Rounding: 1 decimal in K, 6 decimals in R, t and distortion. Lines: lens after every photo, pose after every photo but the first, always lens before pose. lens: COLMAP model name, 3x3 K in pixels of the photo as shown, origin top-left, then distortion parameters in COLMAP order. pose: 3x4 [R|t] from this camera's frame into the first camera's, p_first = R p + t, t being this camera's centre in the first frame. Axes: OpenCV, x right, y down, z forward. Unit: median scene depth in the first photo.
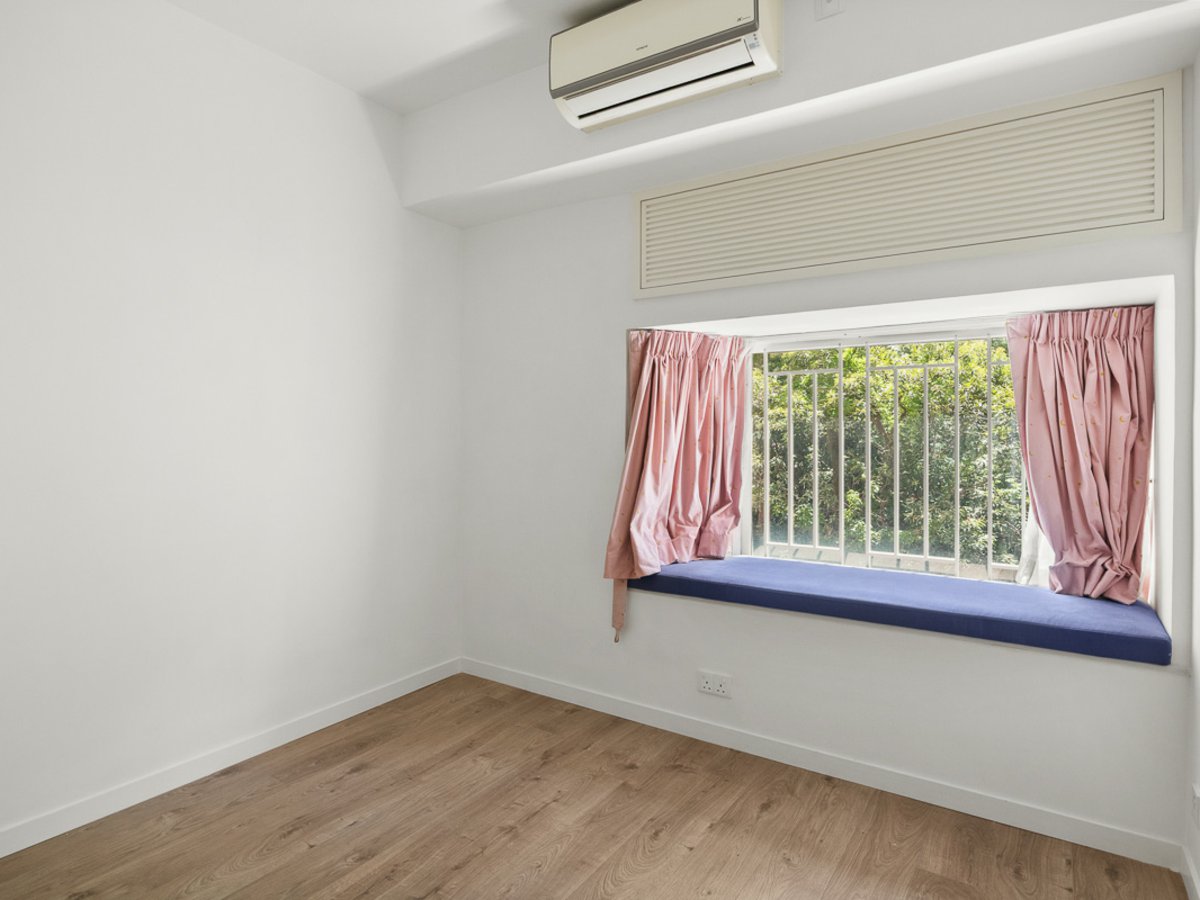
lens RADIAL K [[674.4, 0, 556.5], [0, 674.4, 431.7], [0, 0, 1]] dist [-0.001084, 0.000007]
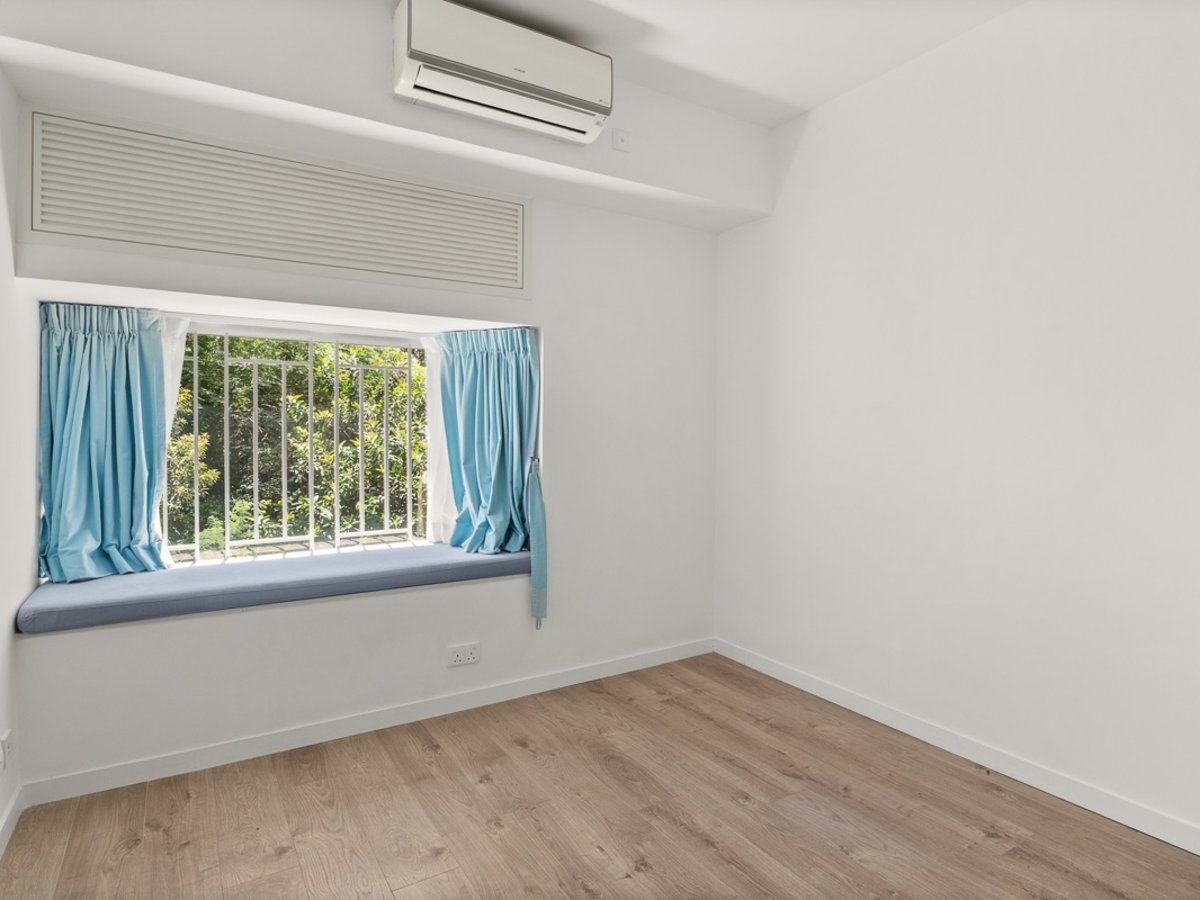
lens RADIAL K [[674.4, 0, 556.5], [0, 674.4, 431.7], [0, 0, 1]] dist [-0.001084, 0.000007]
pose [[0.415395, -0.007074, 0.909614, -0.747131], [-0.000325, 0.999969, 0.007925, 0.003587], [-0.909641, -0.003588, 0.415379, 0.438866]]
